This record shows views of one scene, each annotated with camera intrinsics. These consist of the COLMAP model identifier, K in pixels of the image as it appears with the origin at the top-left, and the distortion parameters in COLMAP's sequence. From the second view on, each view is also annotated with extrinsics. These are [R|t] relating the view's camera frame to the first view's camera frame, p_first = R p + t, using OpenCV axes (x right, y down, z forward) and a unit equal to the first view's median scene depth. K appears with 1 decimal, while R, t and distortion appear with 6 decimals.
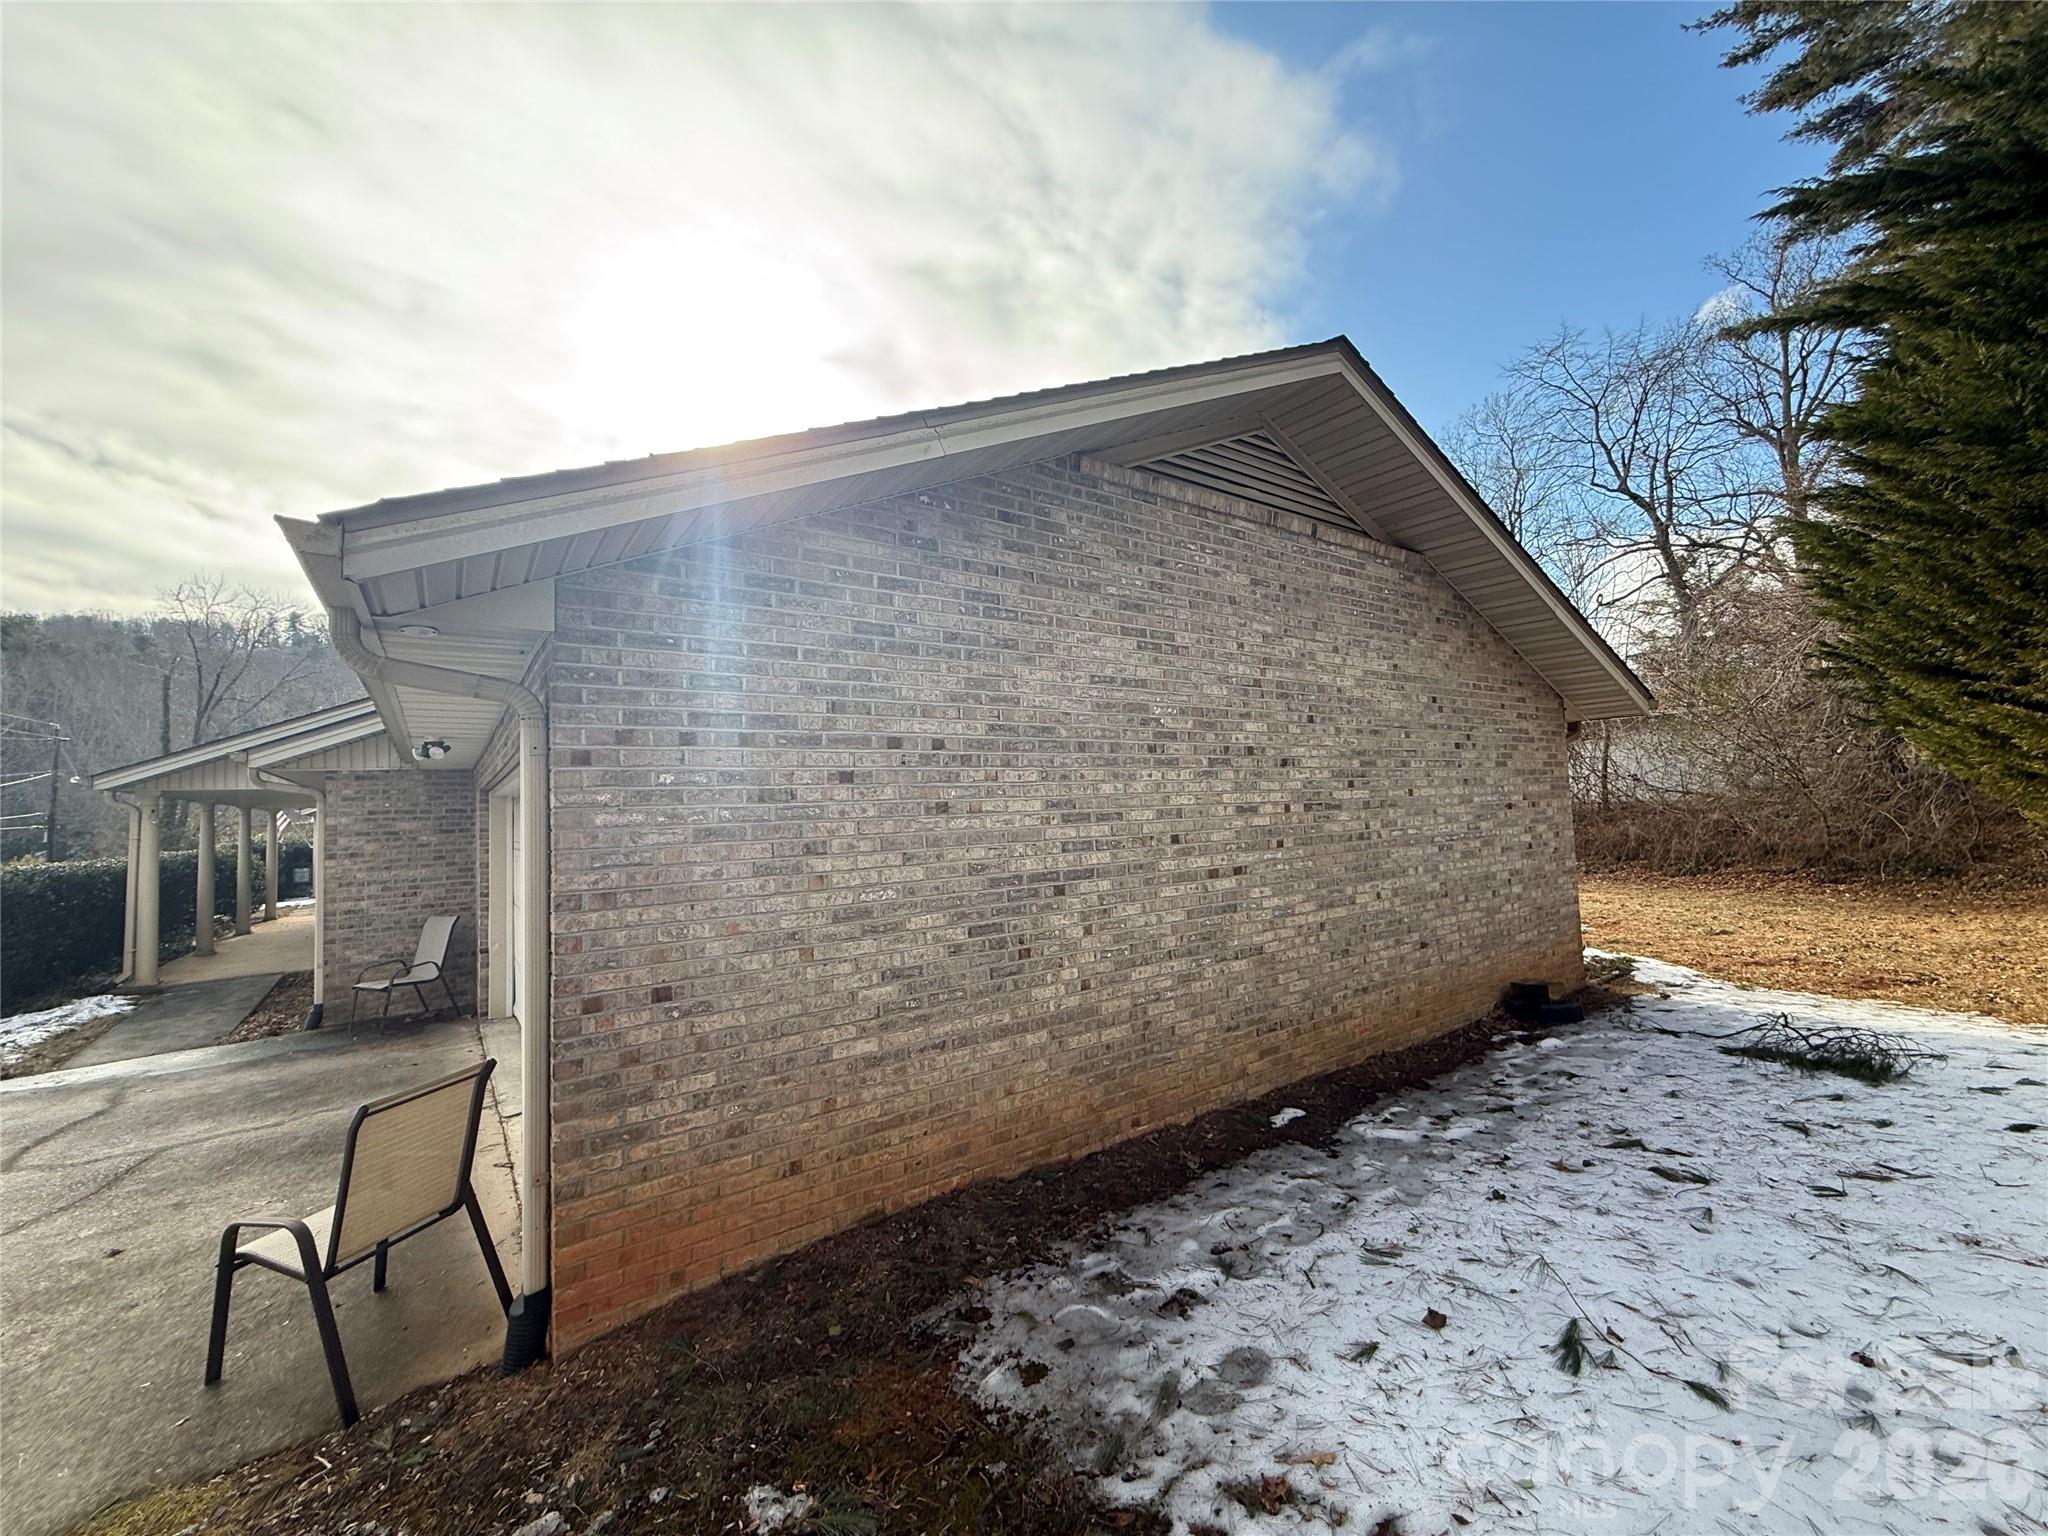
lens RADIAL K [[807.9, 0, 1023.8], [0, 807.9, 760.7], [0, 0, 1]] dist [-0.001191, 0.000884]
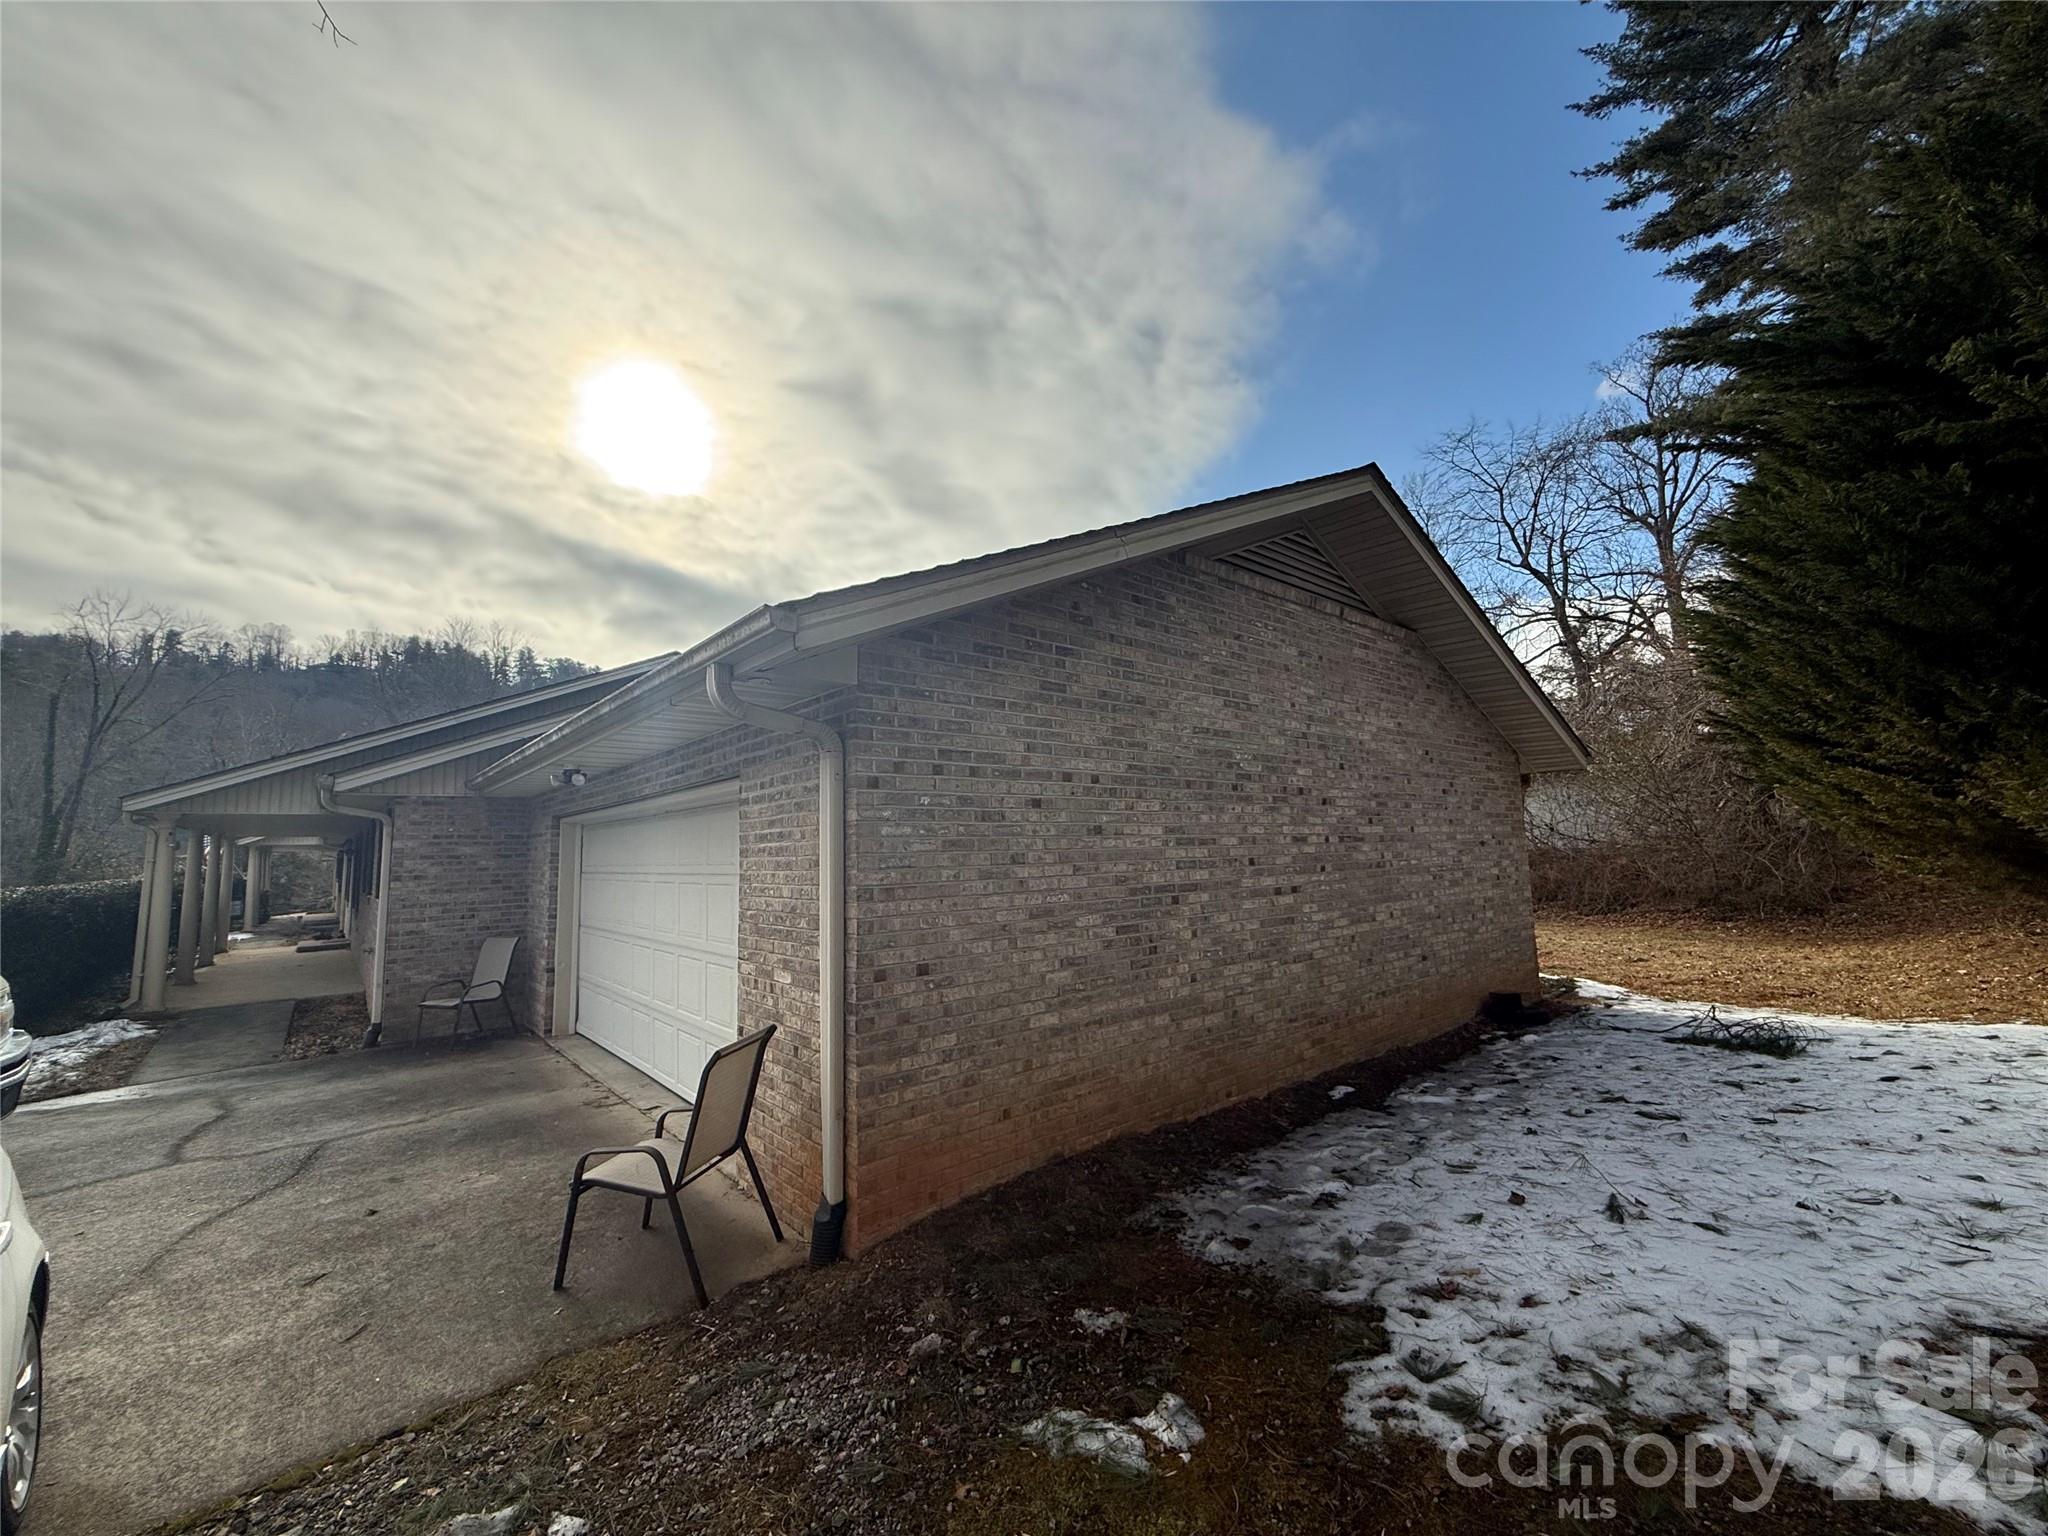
lens RADIAL K [[807.9, 0, 1023.8], [0, 807.9, 760.7], [0, 0, 1]] dist [-0.001191, 0.000884]
pose [[0.996064, 0.022561, 0.085721, -0.267523], [-0.017912, 0.998347, -0.054618, 0.017734], [-0.086812, 0.052868, 0.994821, -0.197048]]
